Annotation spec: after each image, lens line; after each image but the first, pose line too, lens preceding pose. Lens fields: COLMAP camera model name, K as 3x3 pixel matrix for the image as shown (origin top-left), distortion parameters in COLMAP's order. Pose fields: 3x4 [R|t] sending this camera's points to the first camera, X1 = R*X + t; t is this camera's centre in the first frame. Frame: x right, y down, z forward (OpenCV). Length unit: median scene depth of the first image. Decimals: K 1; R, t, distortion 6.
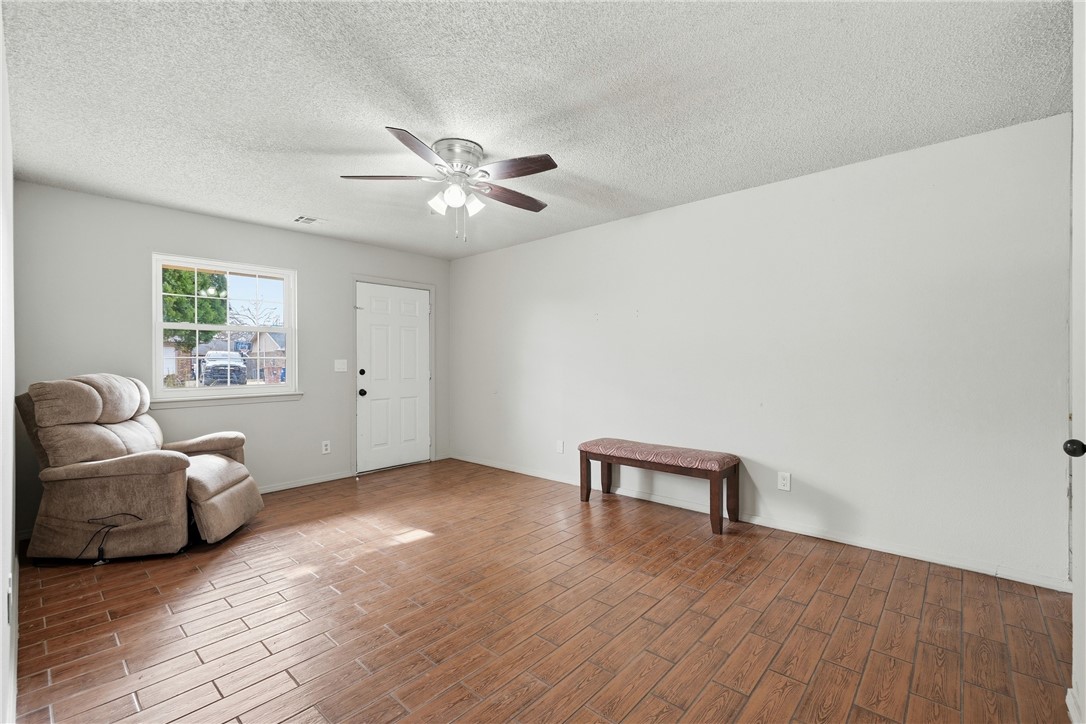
lens RADIAL K [[470.6, 0, 539.0], [0, 470.6, 360.3], [0, 0, 1]] dist [-0.002447, 0.000169]
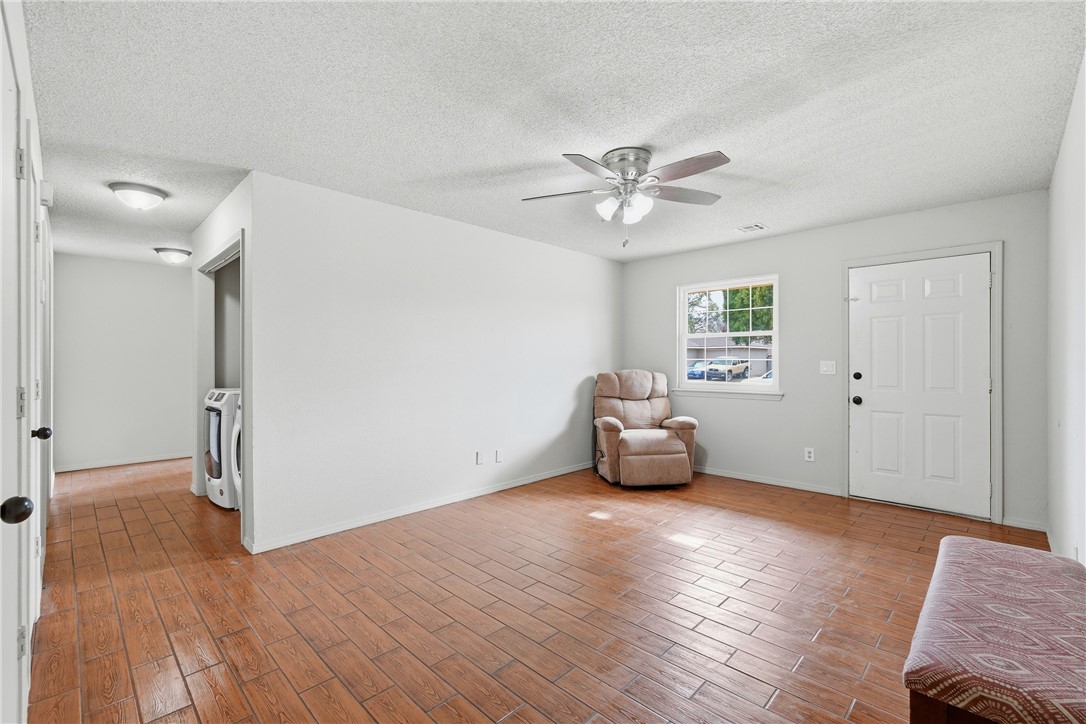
lens RADIAL K [[470.6, 0, 539.0], [0, 470.6, 360.3], [0, 0, 1]] dist [-0.002447, 0.000169]
pose [[-0.042499, 0.001843, -0.999095, 0.662366], [0.002076, 0.999996, 0.001756, -0.007153], [0.999094, -0.002000, -0.042503, 0.659248]]
